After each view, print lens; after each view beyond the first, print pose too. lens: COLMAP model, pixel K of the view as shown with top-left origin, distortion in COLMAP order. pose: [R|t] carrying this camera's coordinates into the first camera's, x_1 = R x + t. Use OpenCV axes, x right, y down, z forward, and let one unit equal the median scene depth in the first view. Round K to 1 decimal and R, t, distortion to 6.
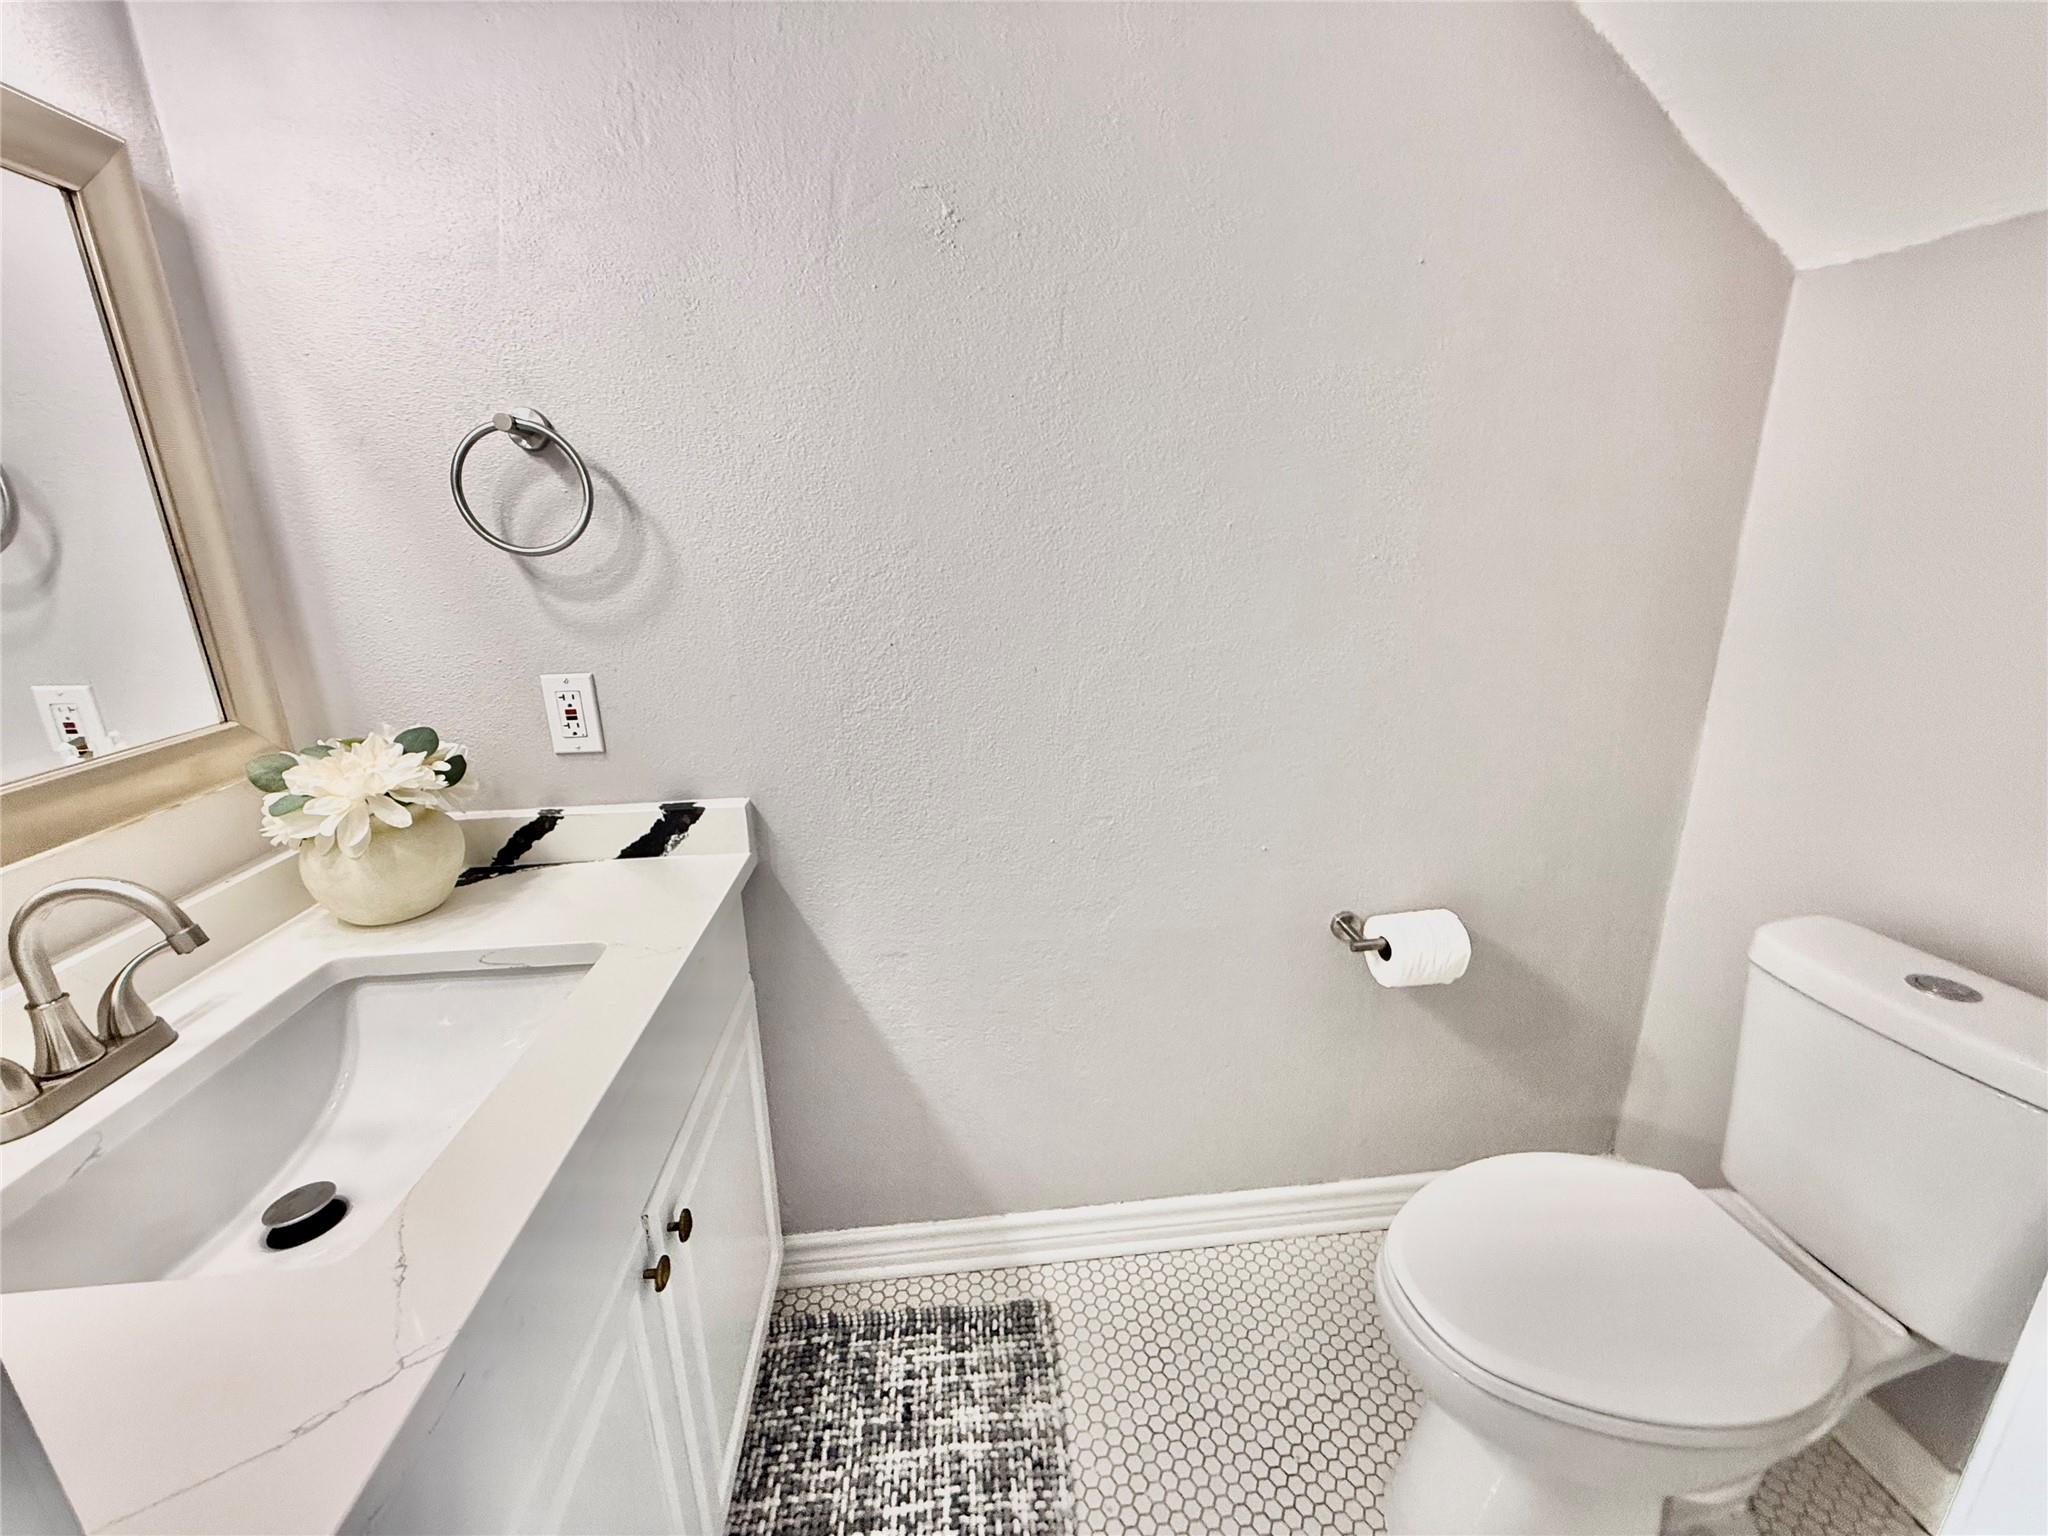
lens RADIAL K [[819.3, 0, 1021.6], [0, 819.3, 768.1], [0, 0, 1]] dist [0.001764, -0.000528]
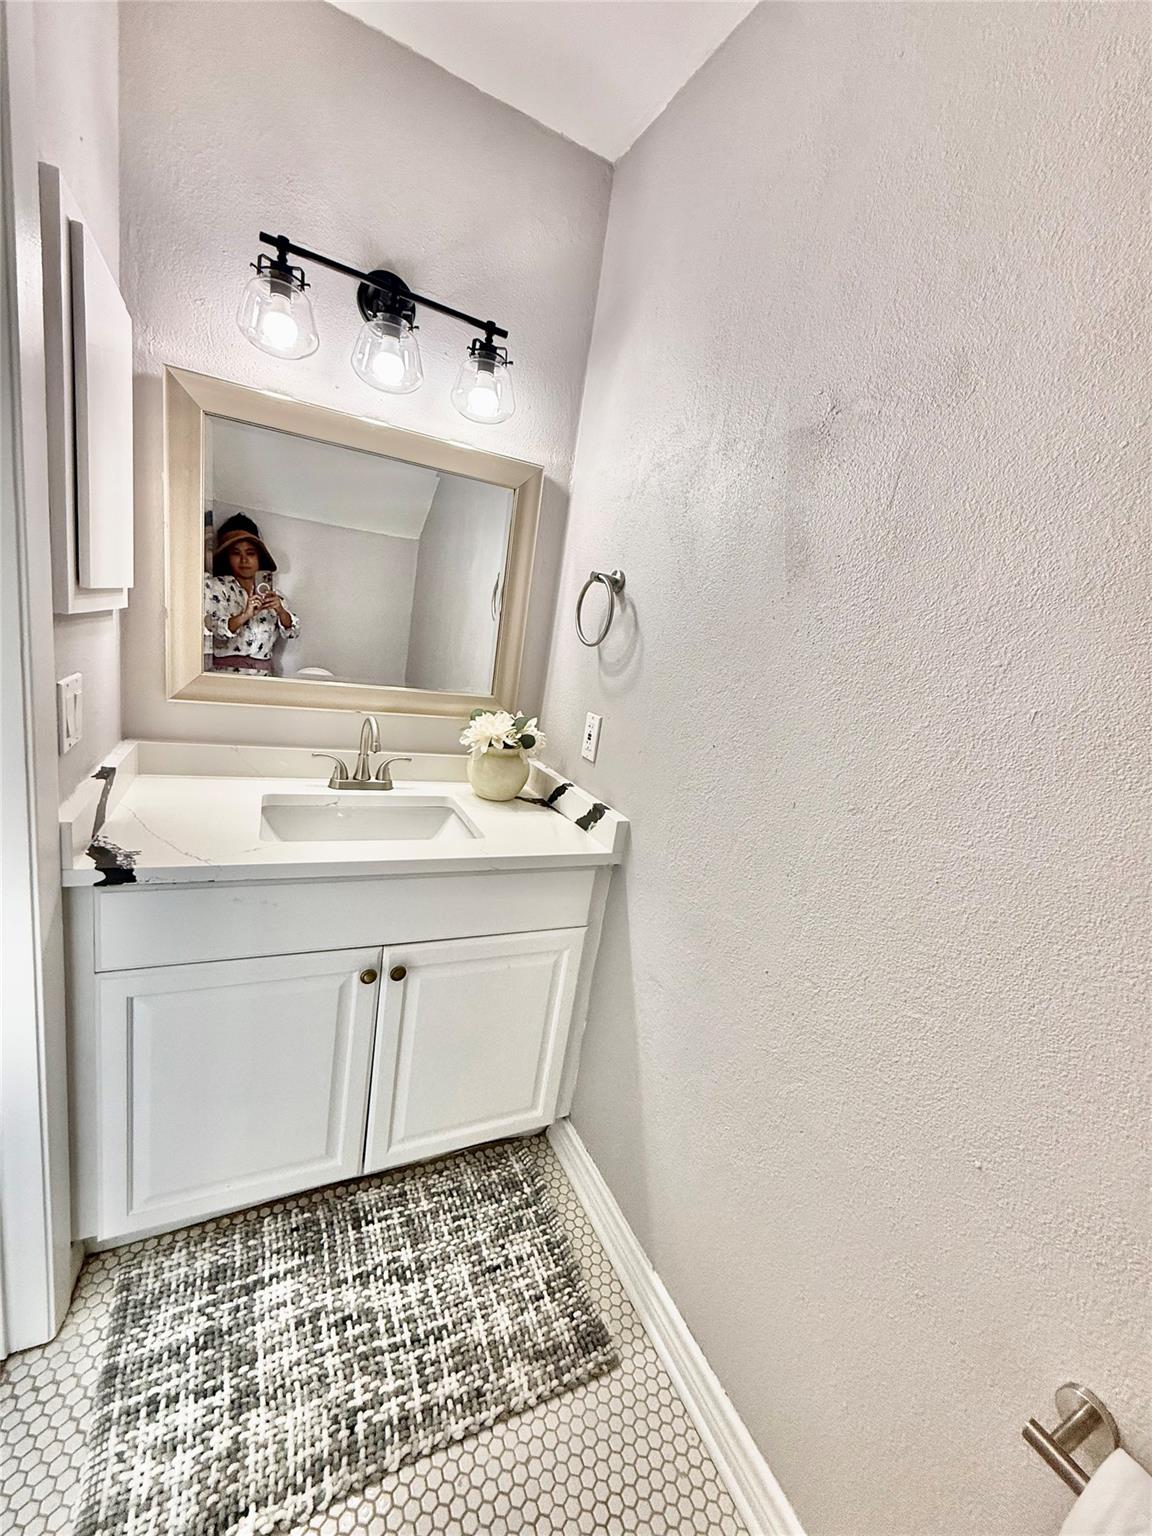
lens RADIAL K [[614.5, 0, 574.3], [0, 614.5, 763.5], [0, 0, 1]] dist [0.001764, -0.000528]
pose [[0.348276, 0.268966, -0.897976, 0.643636], [-0.411549, 0.904563, 0.111322, -0.147984], [0.842218, 0.330791, 0.425730, 0.435700]]
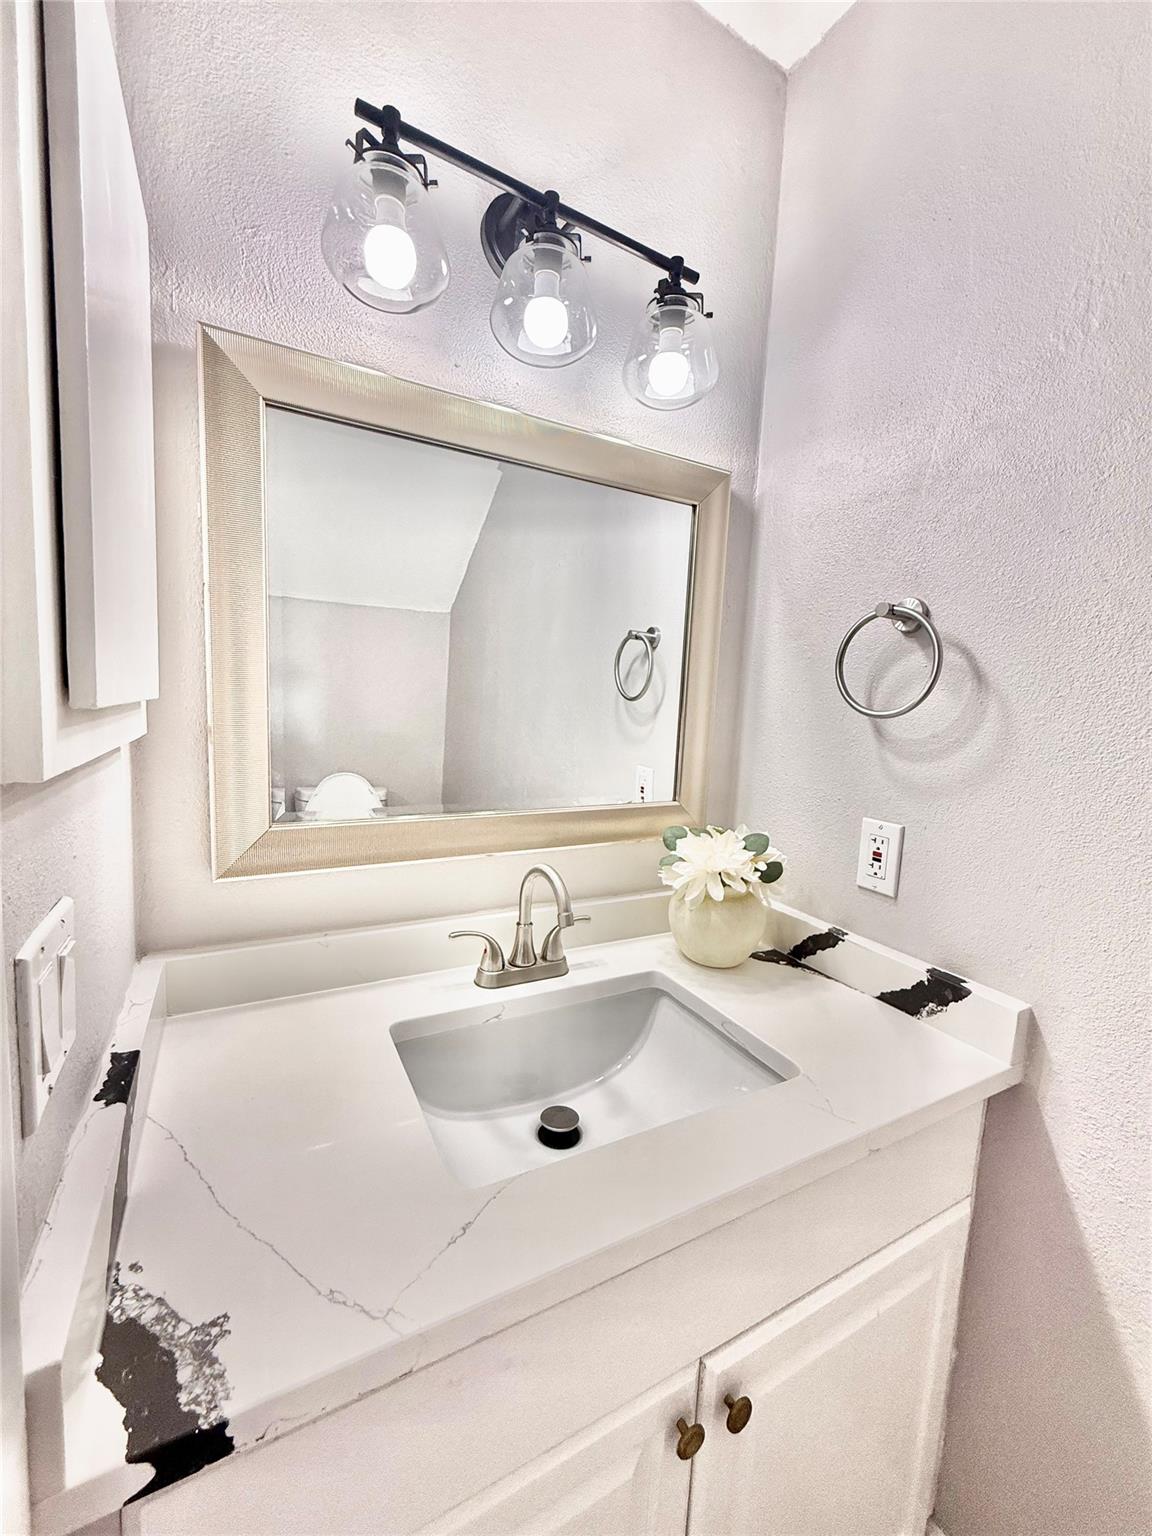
lens RADIAL K [[614.5, 0, 573.8], [0, 614.5, 762.2], [0, 0, 1]] dist [0.001764, -0.000528]
pose [[0.399482, 0.134173, -0.906869, 0.030378], [-0.316816, 0.948487, 0.000771, -0.057603], [0.860257, 0.287003, 0.421411, 0.254550]]
